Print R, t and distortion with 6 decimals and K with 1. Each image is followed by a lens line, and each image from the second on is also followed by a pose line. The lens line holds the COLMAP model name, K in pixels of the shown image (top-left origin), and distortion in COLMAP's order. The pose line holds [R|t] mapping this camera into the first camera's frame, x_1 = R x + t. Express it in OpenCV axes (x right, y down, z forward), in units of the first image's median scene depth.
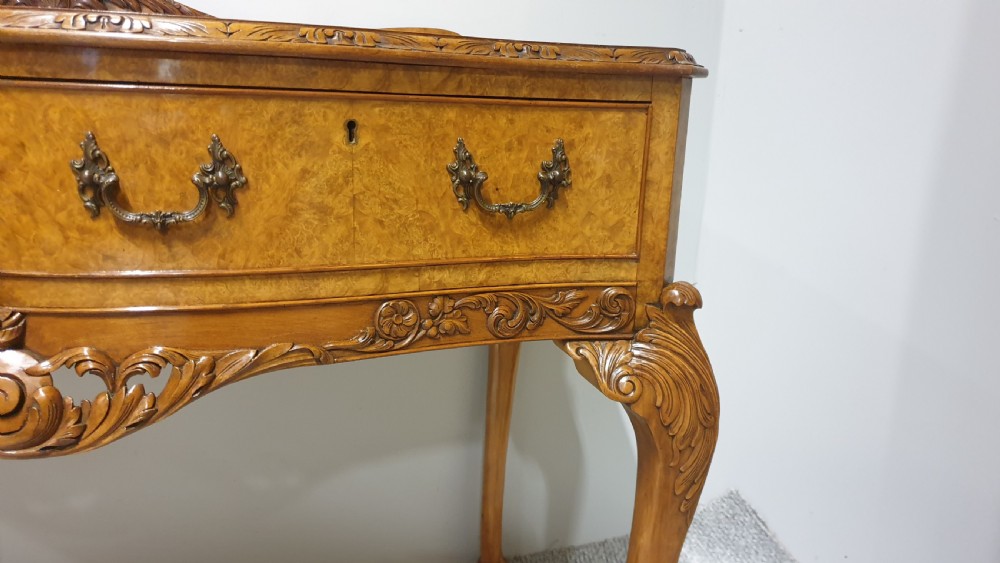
lens RADIAL K [[787.0, 0, 505.5], [0, 787.0, 288.0], [0, 0, 1]] dist [0.028740, -0.029133]
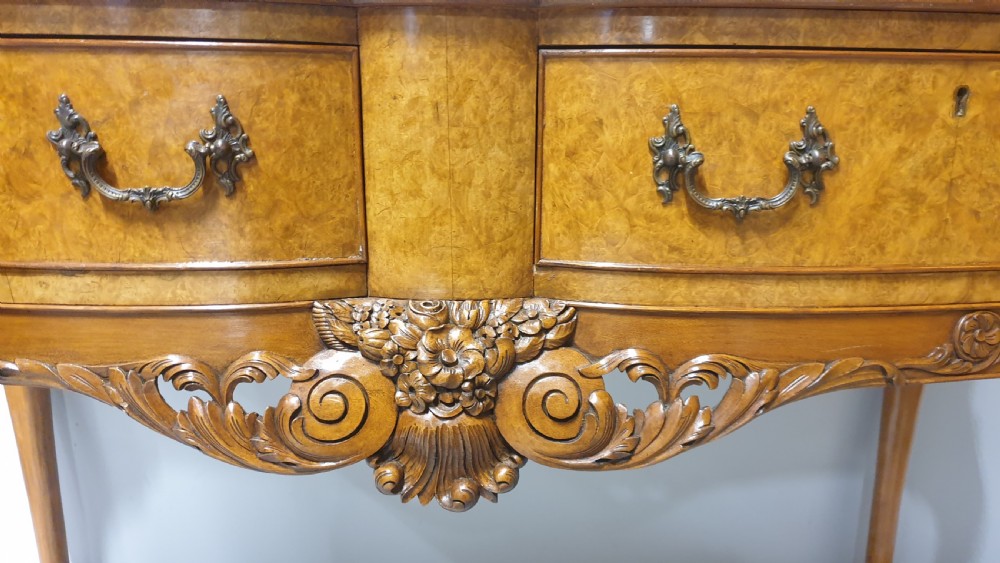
lens RADIAL K [[787.0, 0, 529.7], [0, 787.0, 275.7], [0, 0, 1]] dist [0.028740, -0.029133]
pose [[0.968775, 0.032766, -0.245768, -0.399714], [-0.038216, 0.999117, -0.017438, 0.011306], [0.244980, 0.026286, 0.969172, 0.104380]]
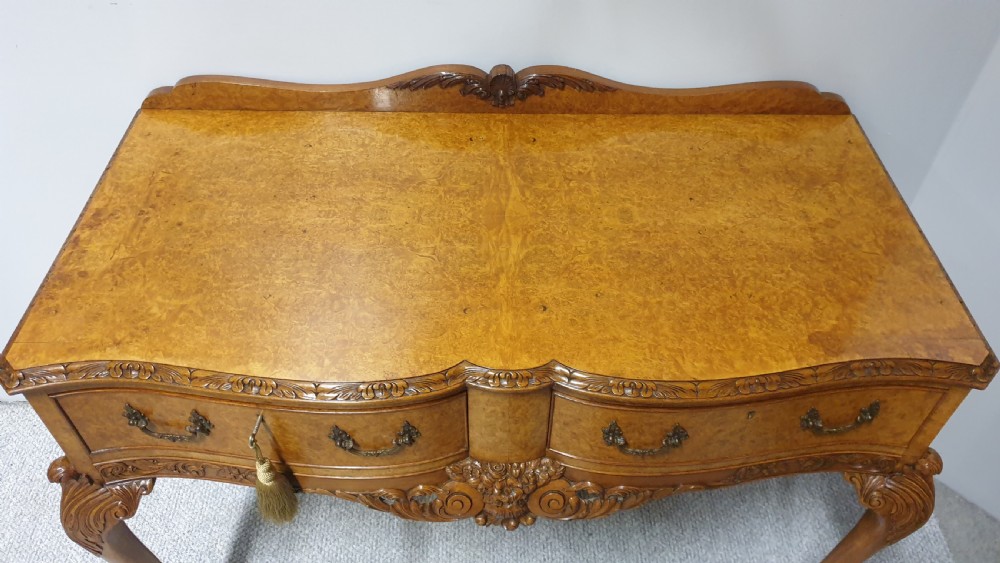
lens RADIAL K [[787.0, 0, 514.2], [0, 787.0, 286.4], [0, 0, 1]] dist [0.028740, -0.029133]
pose [[0.965235, 0.181601, -0.187995, -0.400901], [-0.052851, 0.839972, 0.540050, -1.275379], [0.255984, -0.511340, 0.820368, -0.381823]]
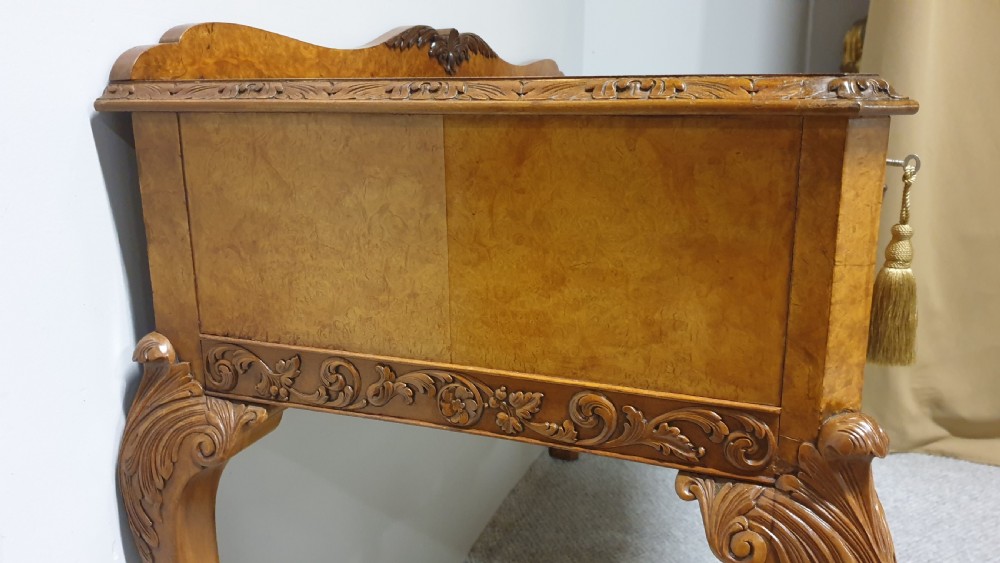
lens RADIAL K [[787.0, 0, 507.7], [0, 787.0, 288.5], [0, 0, 1]] dist [0.028740, -0.029133]
pose [[0.596552, -0.228839, 0.769258, -2.424539], [0.204800, 0.970162, 0.129783, -0.242726], [-0.776004, 0.080121, 0.625618, 0.370693]]
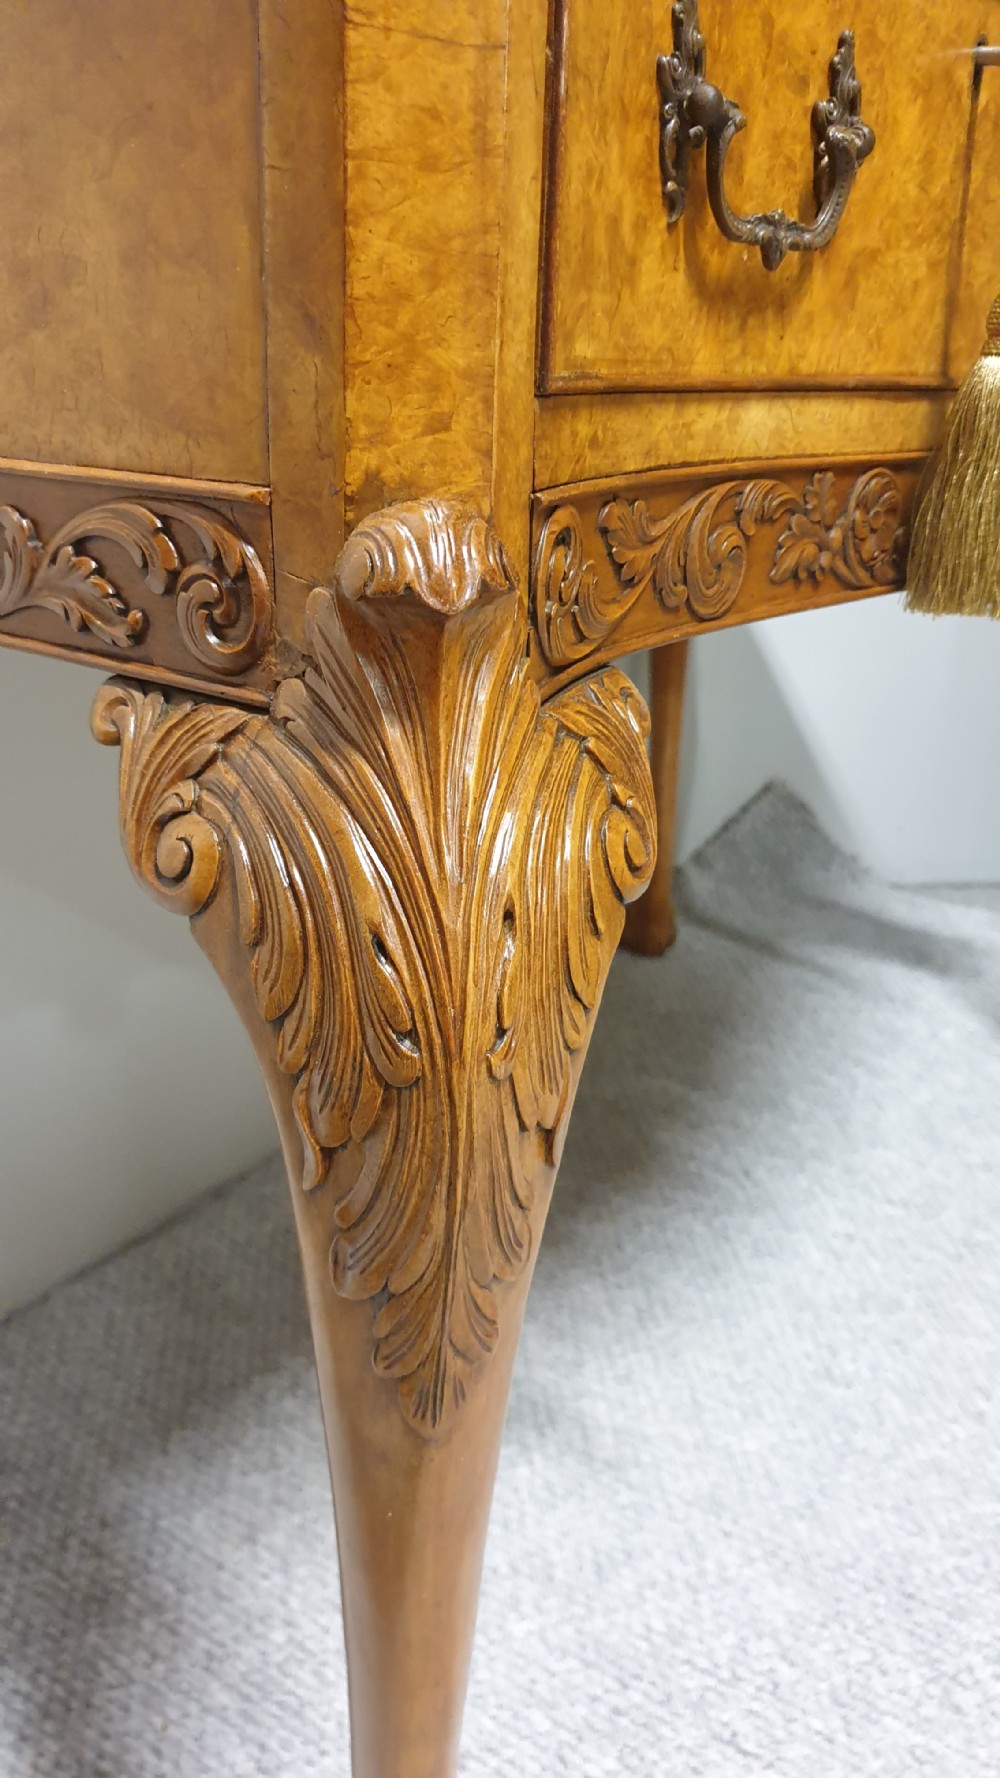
lens RADIAL K [[1399.3, 0, 501.7], [0, 1399.3, 881.1], [0, 0, 1]] dist [0.028740, -0.029133]
pose [[0.765770, -0.236143, 0.598191, -1.950322], [0.136404, 0.968623, 0.207758, 0.085516], [-0.628482, -0.077499, 0.773954, 0.185085]]
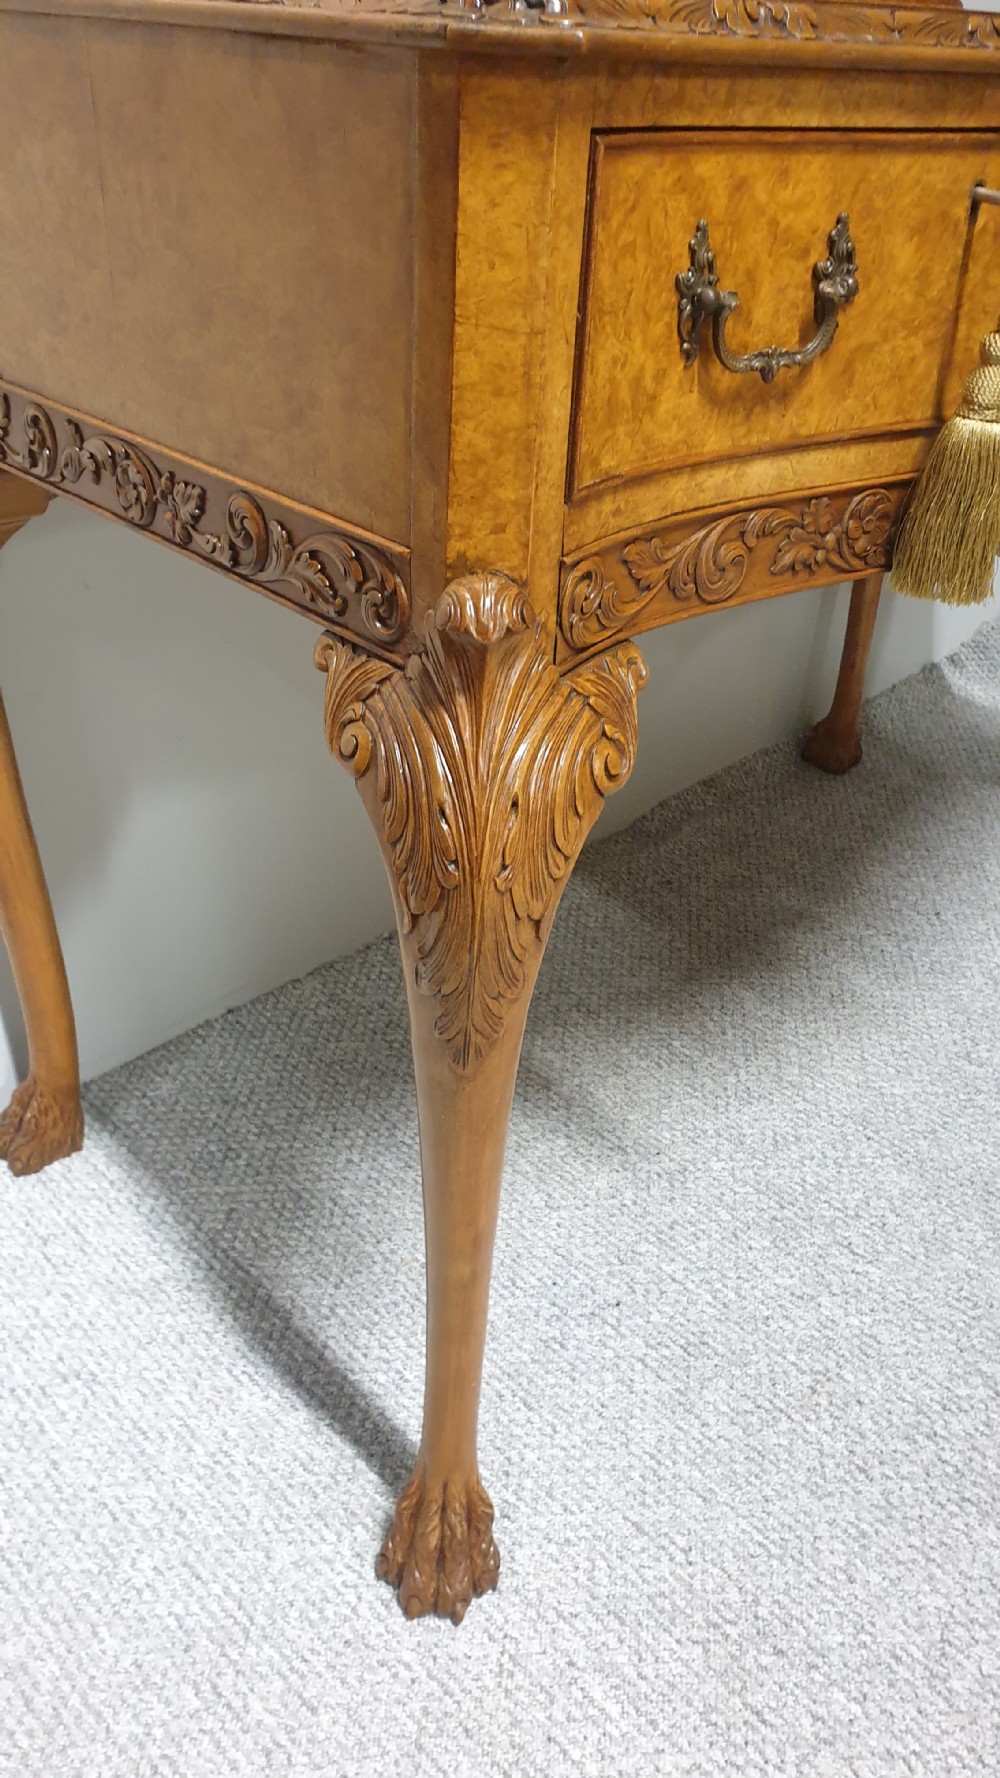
lens RADIAL K [[1399.3, 0, 510.9], [0, 1399.3, 907.0], [0, 0, 1]] dist [0.028740, -0.029133]
pose [[0.886263, -0.237315, 0.397769, -2.040340], [0.082754, 0.926083, 0.368132, -0.082997], [-0.455730, -0.293345, 0.840392, -0.244086]]
